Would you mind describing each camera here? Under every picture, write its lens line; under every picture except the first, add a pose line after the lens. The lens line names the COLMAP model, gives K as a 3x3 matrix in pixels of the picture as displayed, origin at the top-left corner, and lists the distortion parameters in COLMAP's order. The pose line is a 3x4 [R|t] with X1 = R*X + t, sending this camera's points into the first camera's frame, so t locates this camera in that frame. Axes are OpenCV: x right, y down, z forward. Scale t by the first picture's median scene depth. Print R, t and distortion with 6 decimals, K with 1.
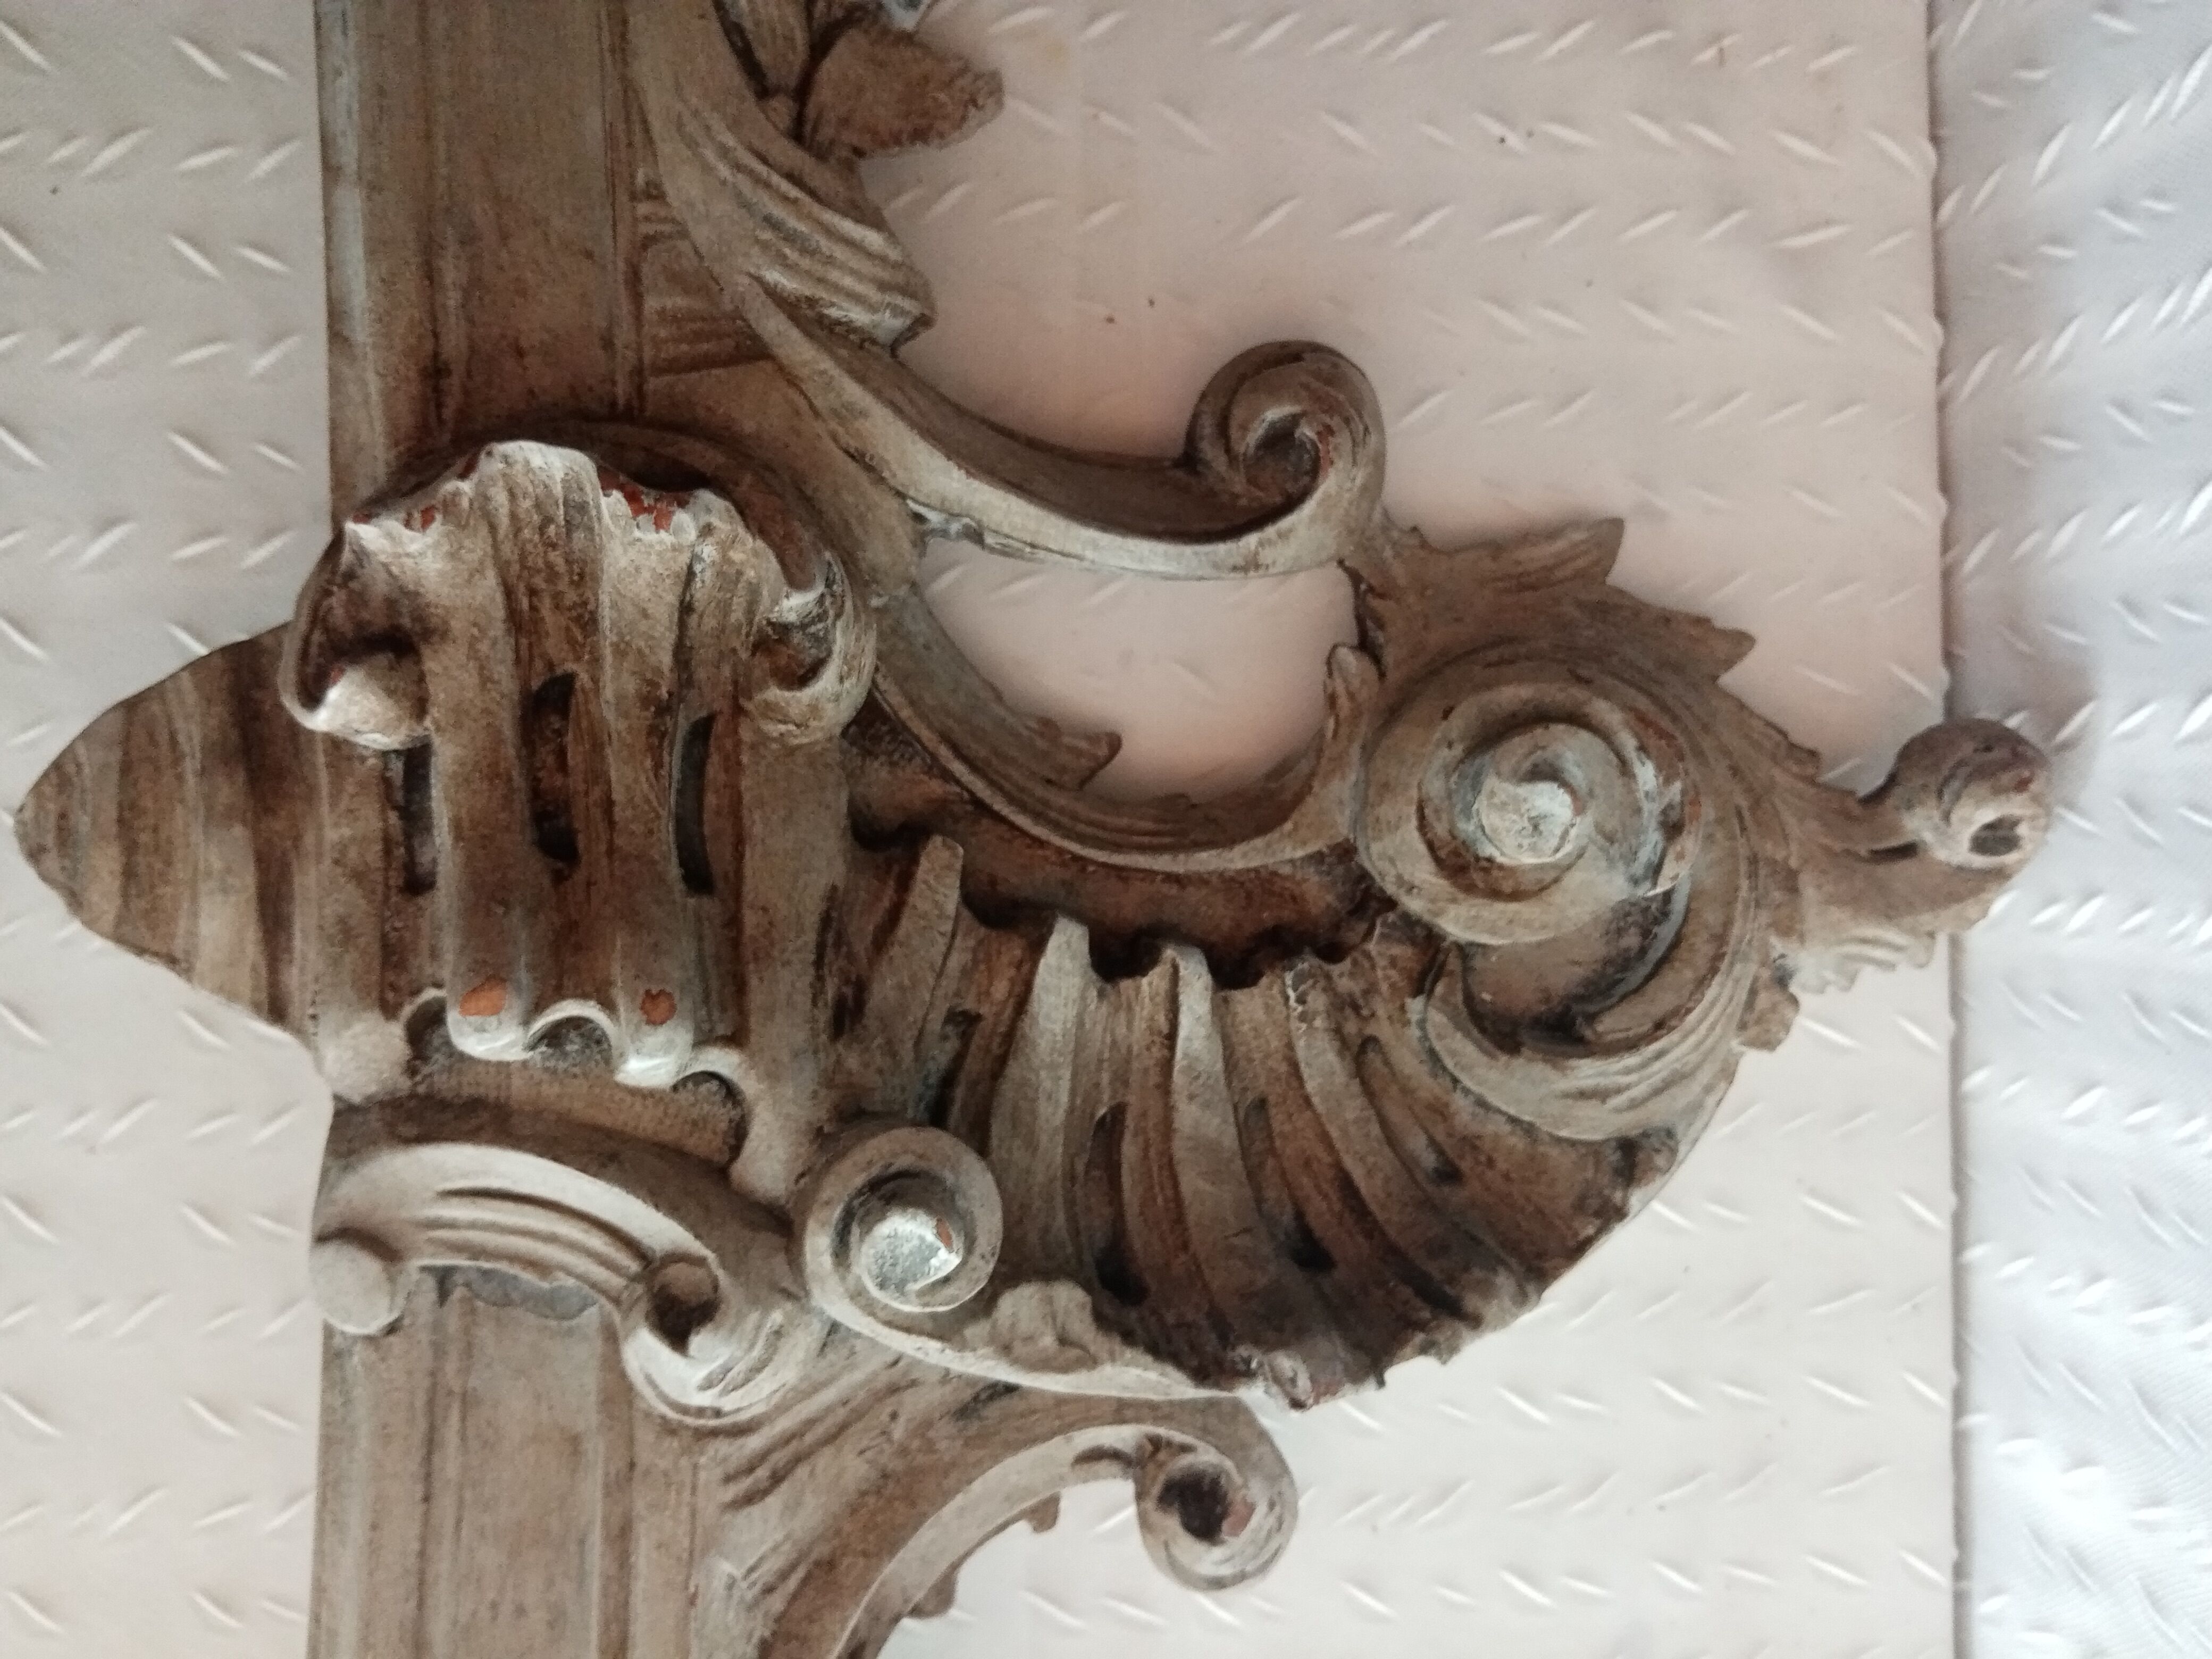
lens RADIAL K [[1827.3, 0, 1113.4], [0, 1827.3, 794.5], [0, 0, 1]] dist [0.069898, -0.219913]
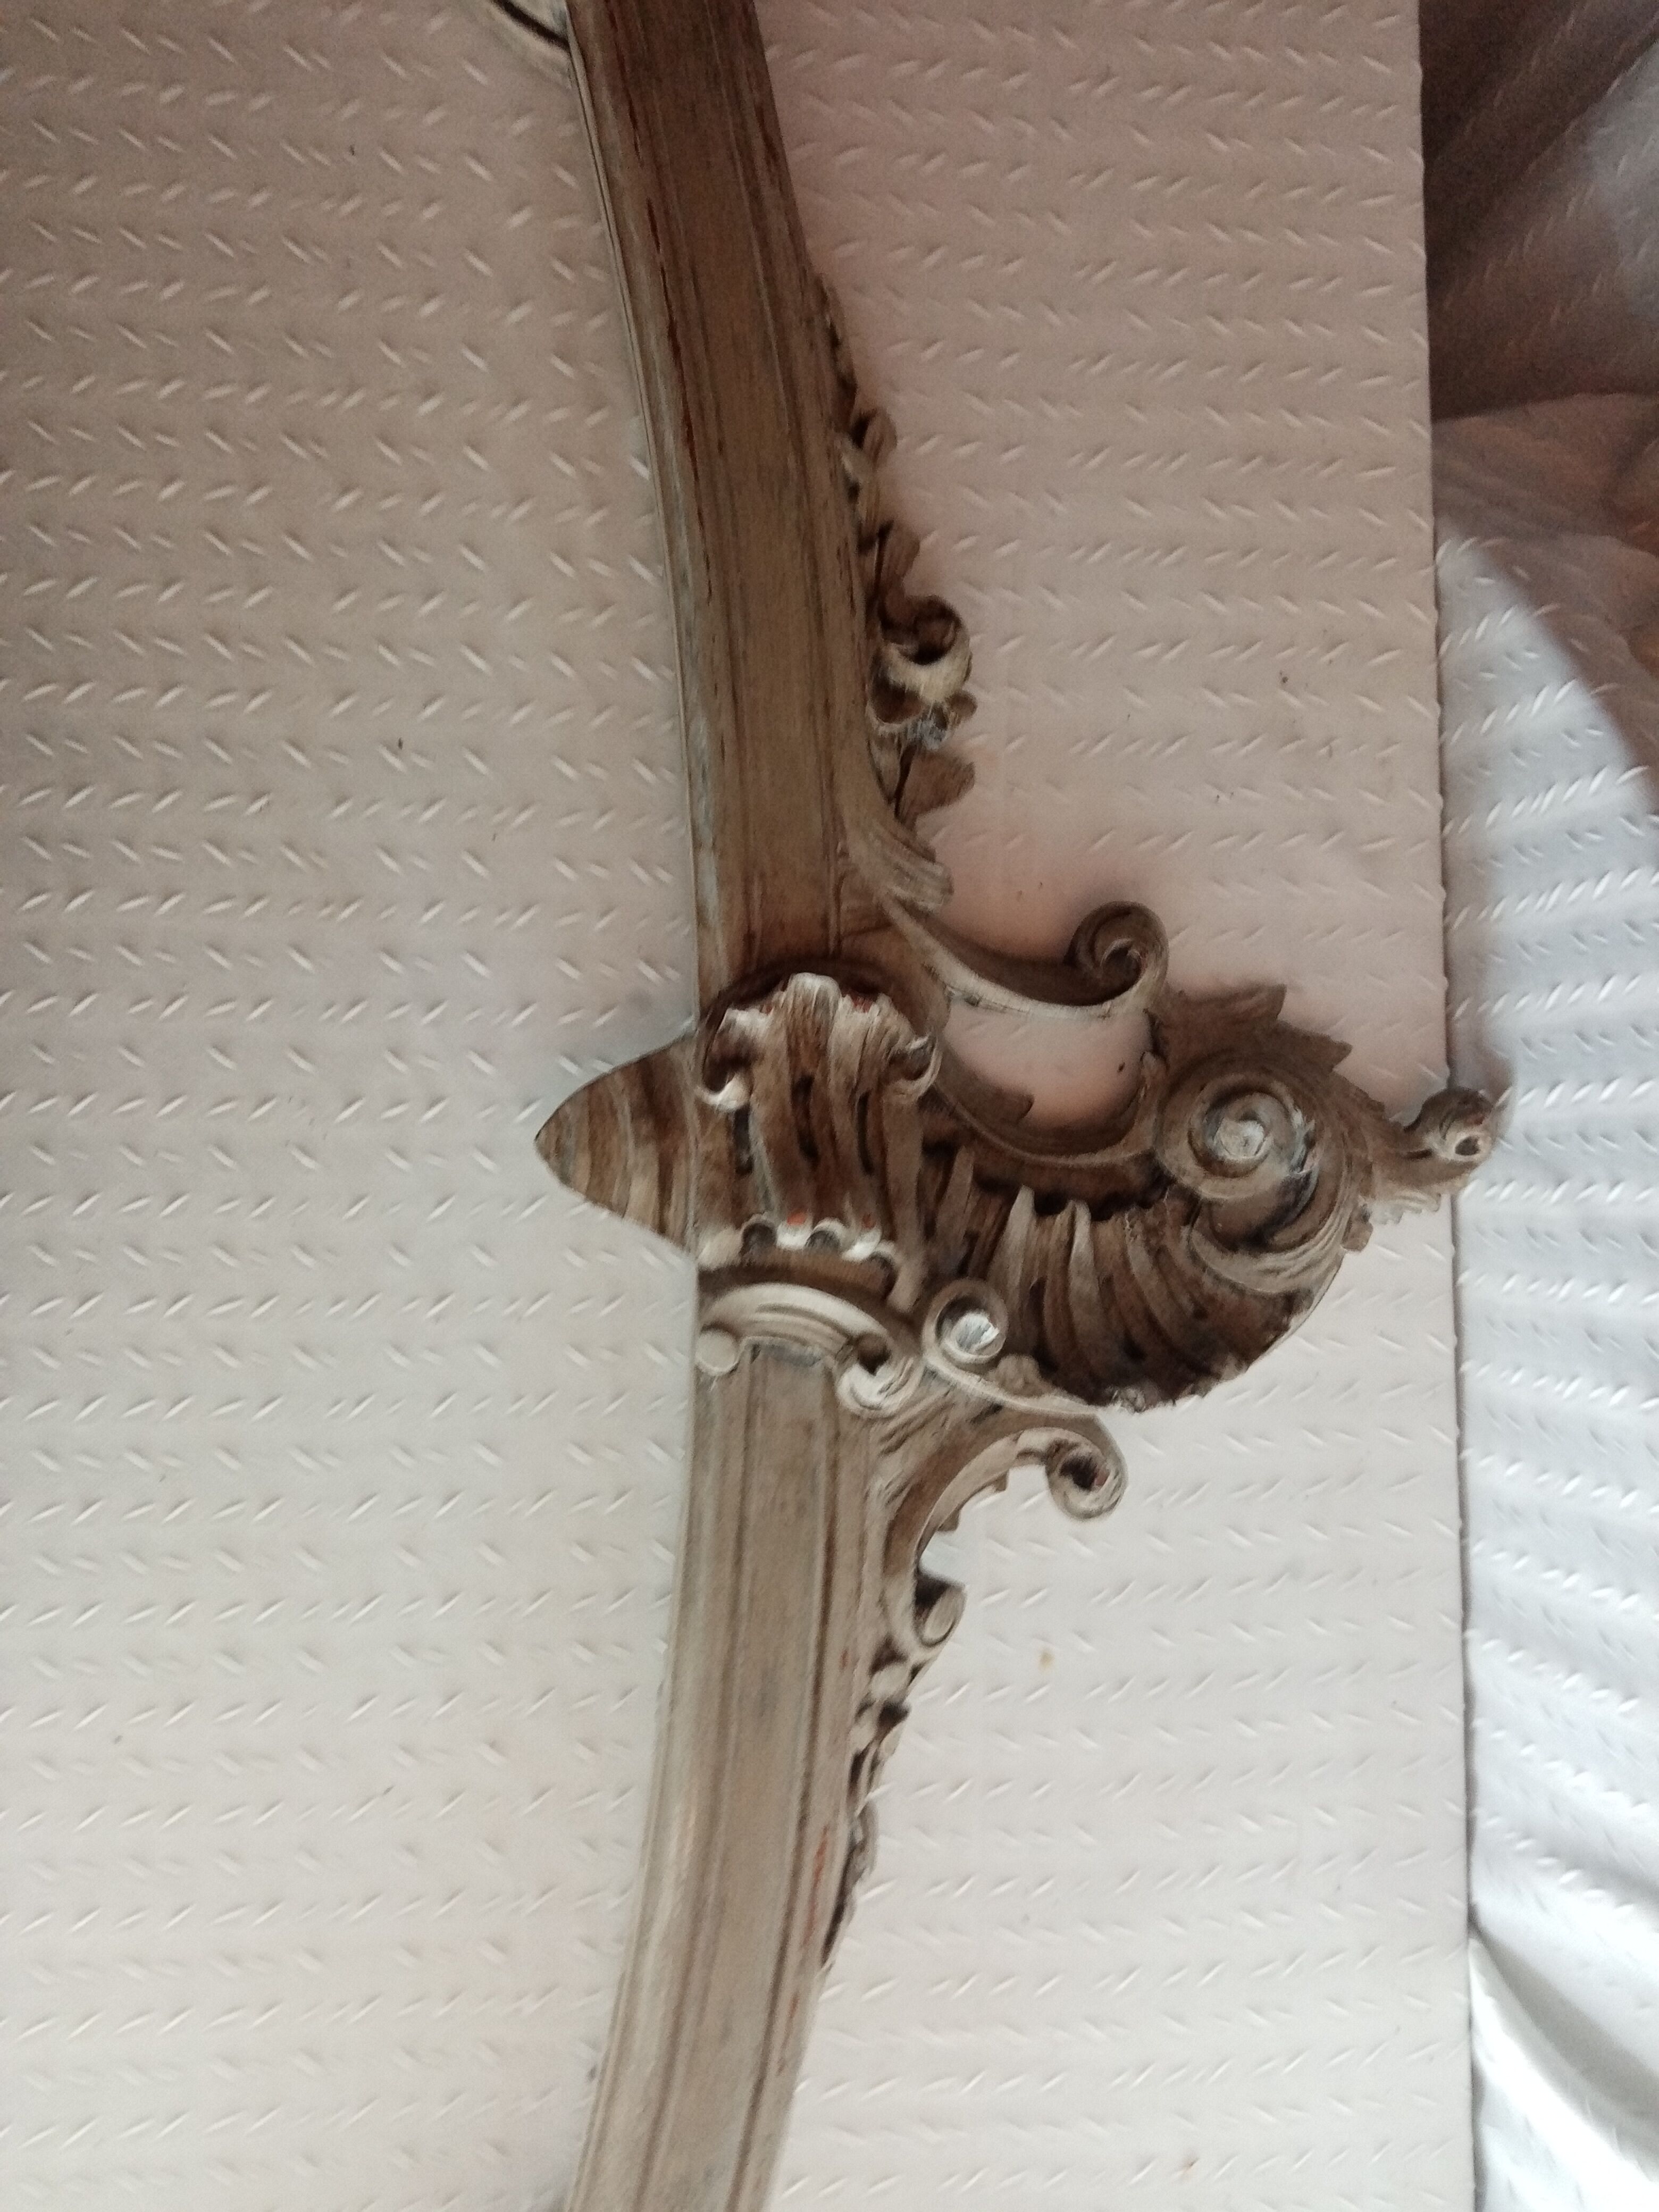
lens RADIAL K [[1827.3, 0, 803.2], [0, 1827.3, 1110.3], [0, 0, 1]] dist [0.069898, -0.219913]
pose [[0.999764, -0.001583, 0.021672, -0.328949], [0.001475, 0.999987, 0.004975, -0.031508], [-0.021680, -0.004941, 0.999753, -1.113499]]
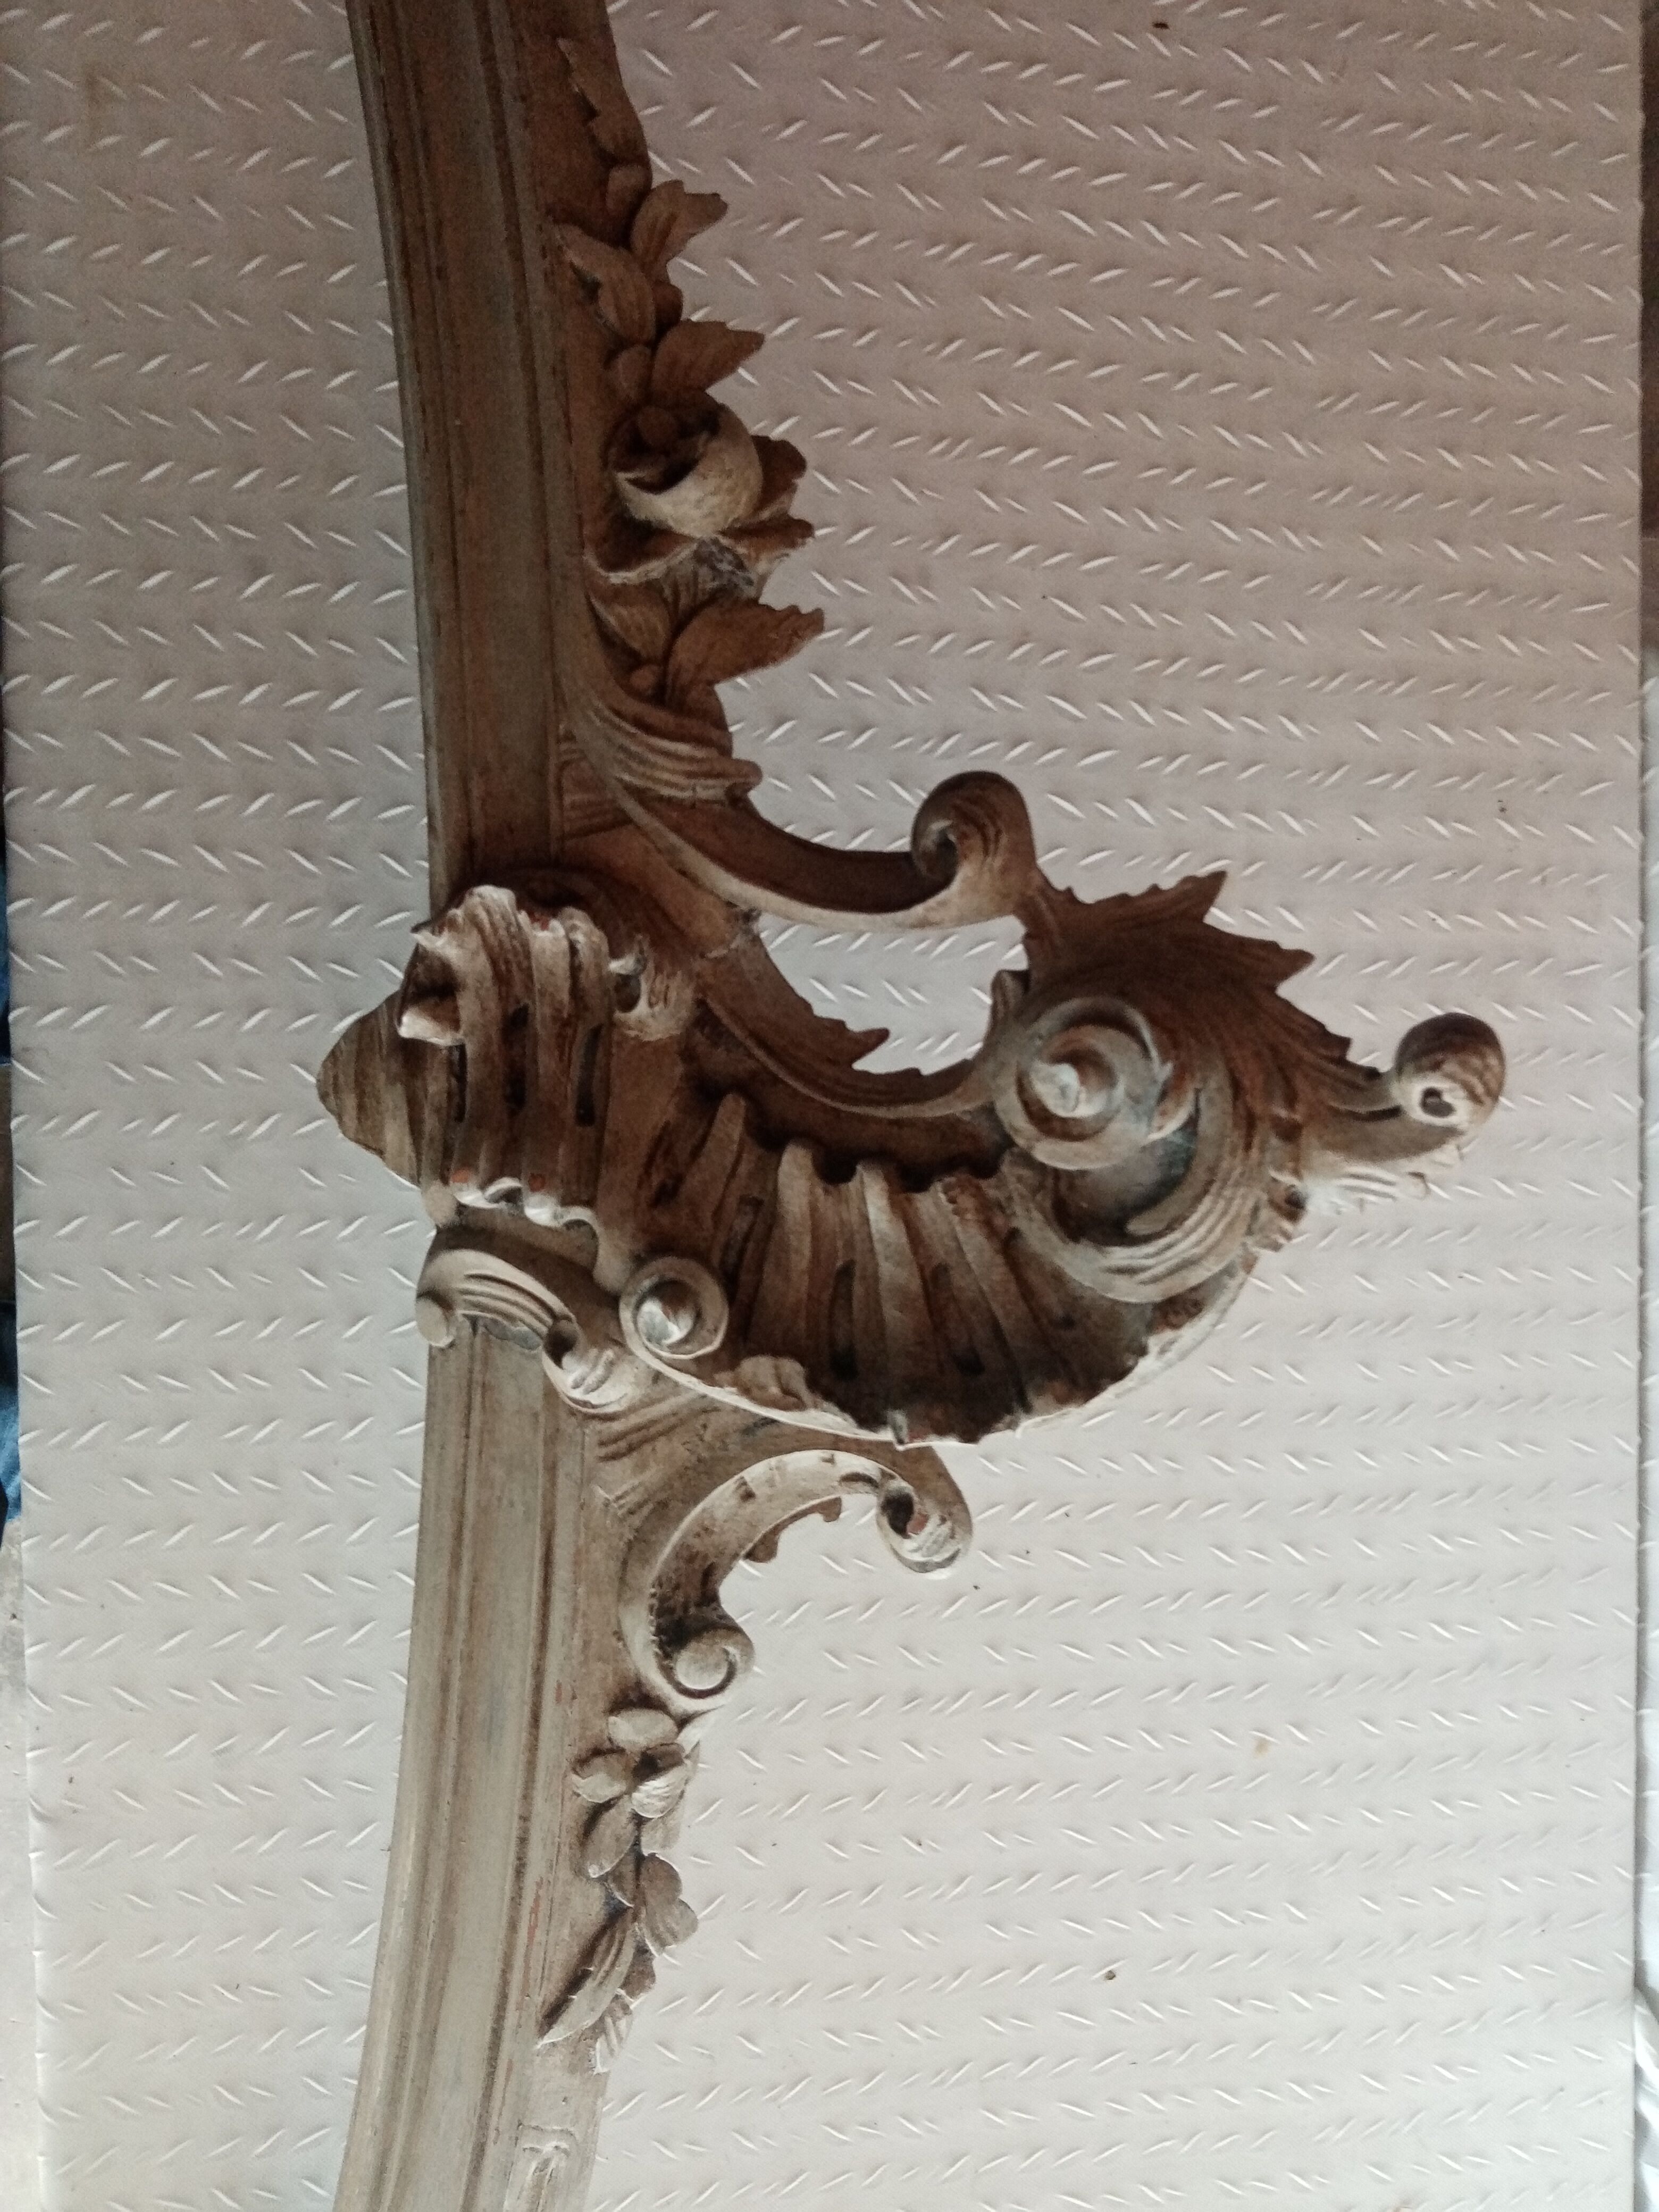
lens RADIAL K [[1772.4, 0, 783.9], [0, 1772.4, 1112.6], [0, 0, 1]] dist [0.094264, -0.193437]
pose [[0.870515, 0.016946, -0.491850, 0.765393], [0.002036, 0.999274, 0.038032, -0.022774], [0.492137, -0.034109, 0.869849, -0.415048]]
